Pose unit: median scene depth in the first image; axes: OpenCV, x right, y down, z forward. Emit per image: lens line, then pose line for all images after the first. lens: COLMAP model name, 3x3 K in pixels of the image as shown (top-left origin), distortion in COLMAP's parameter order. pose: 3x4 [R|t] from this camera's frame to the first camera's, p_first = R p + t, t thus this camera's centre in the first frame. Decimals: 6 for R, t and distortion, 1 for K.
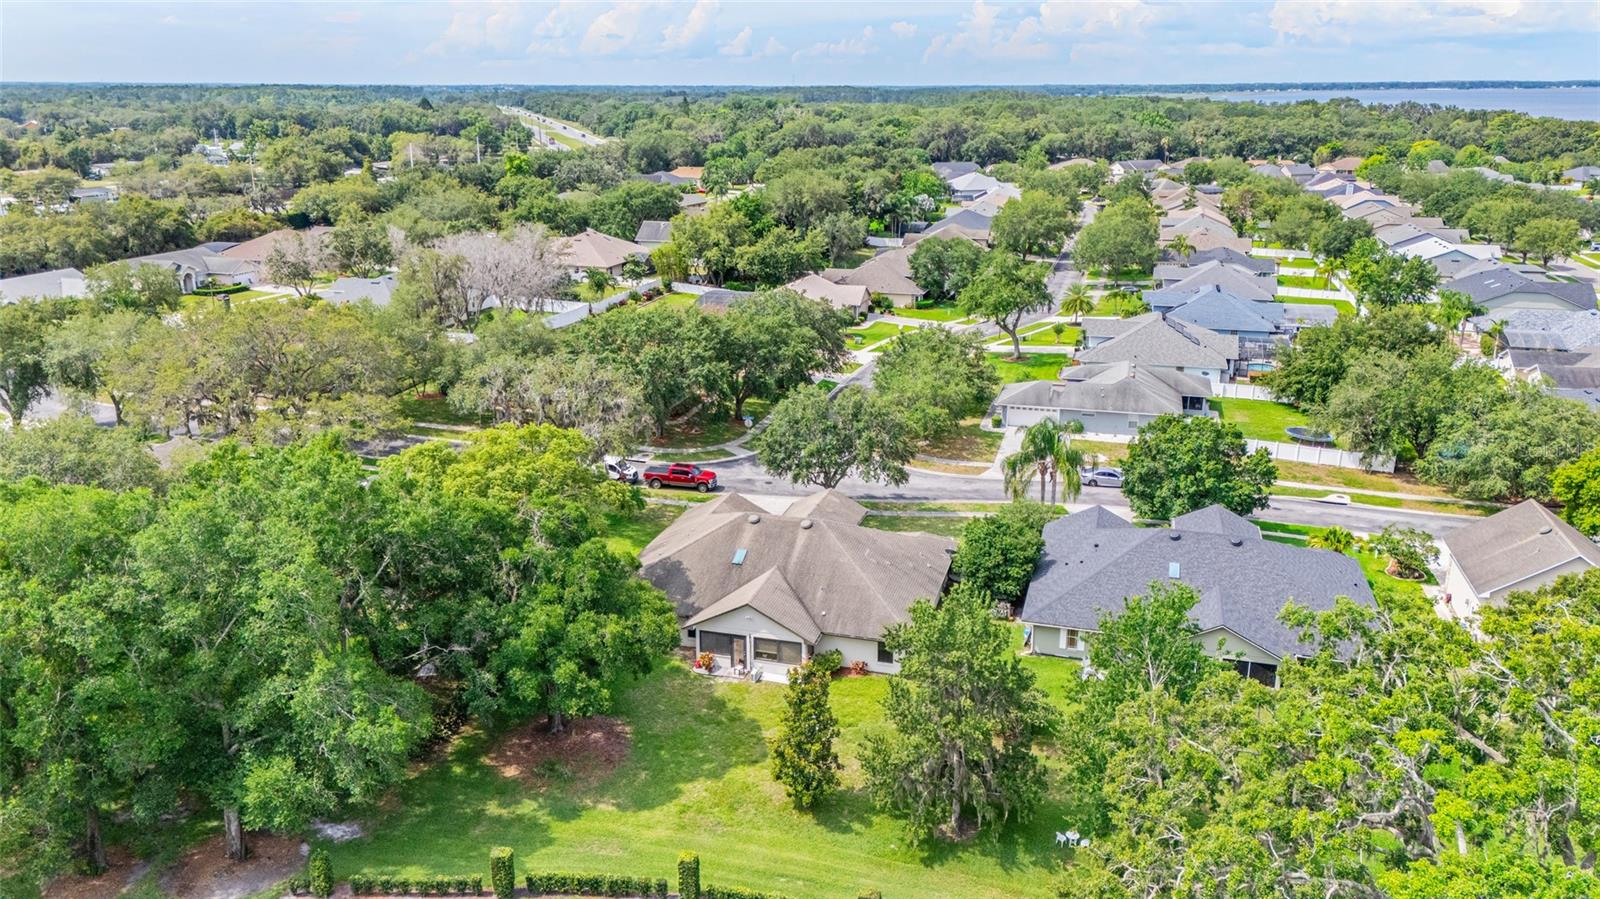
lens RADIAL K [[1143.5, 0, 800.0], [0, 1143.5, 449.5], [0, 0, 1]] dist [0.032253, -0.002607]
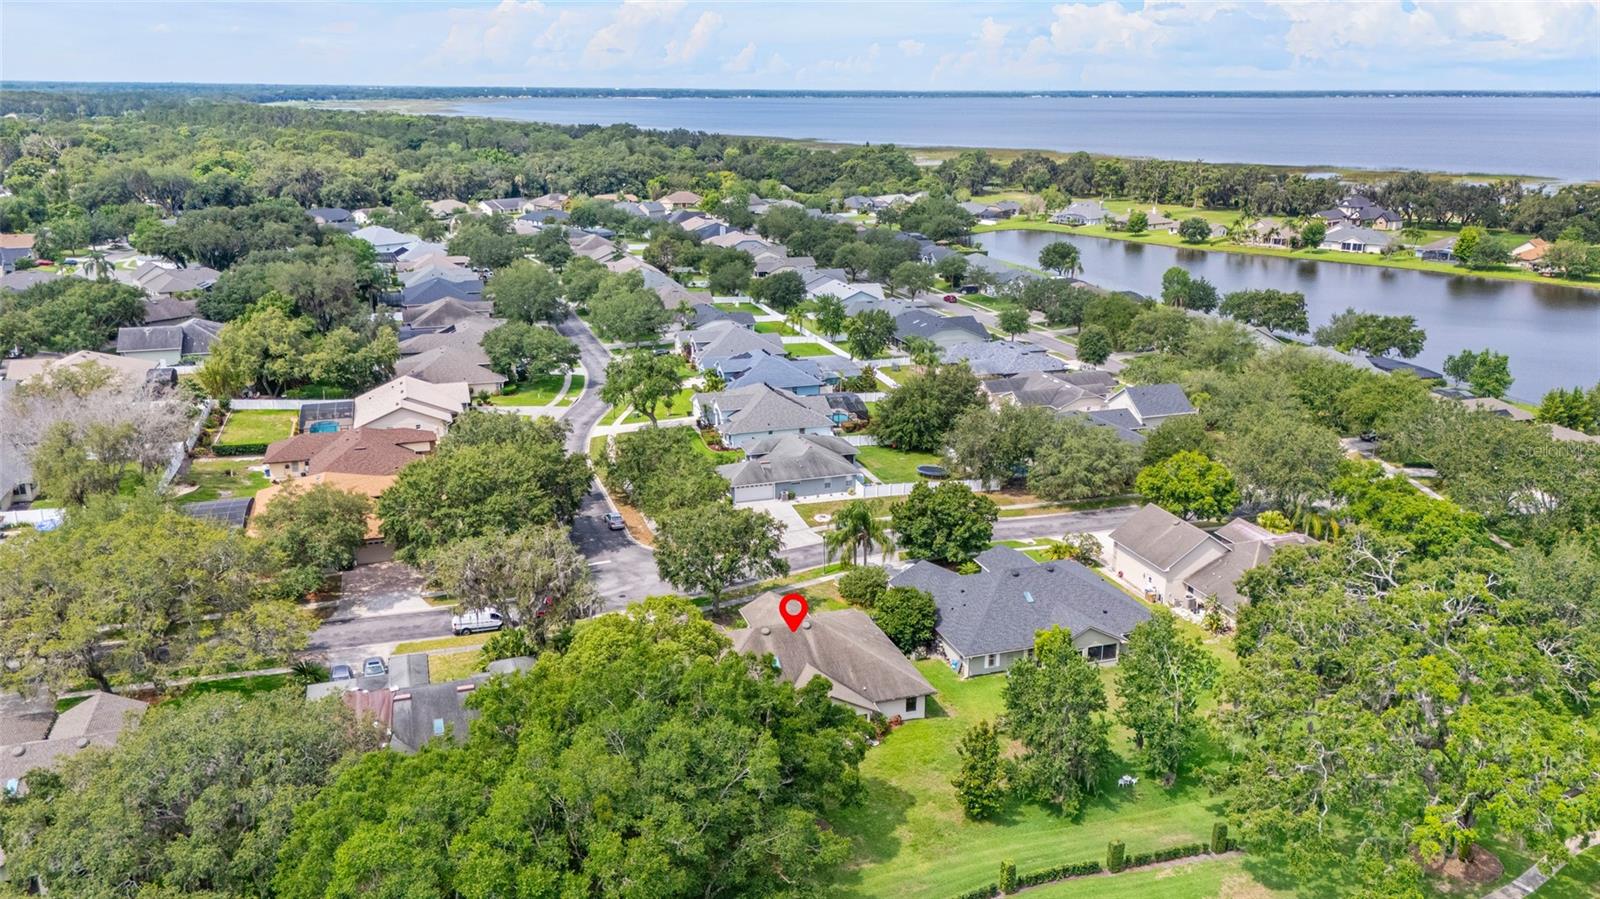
lens RADIAL K [[1143.5, 0, 800.0], [0, 1143.5, 449.5], [0, 0, 1]] dist [0.032253, -0.002607]
pose [[0.830322, -0.158222, 0.534351, -0.245122], [0.164711, 0.985688, 0.035921, -0.066720], [-0.532386, 0.058188, 0.844499, -0.039755]]
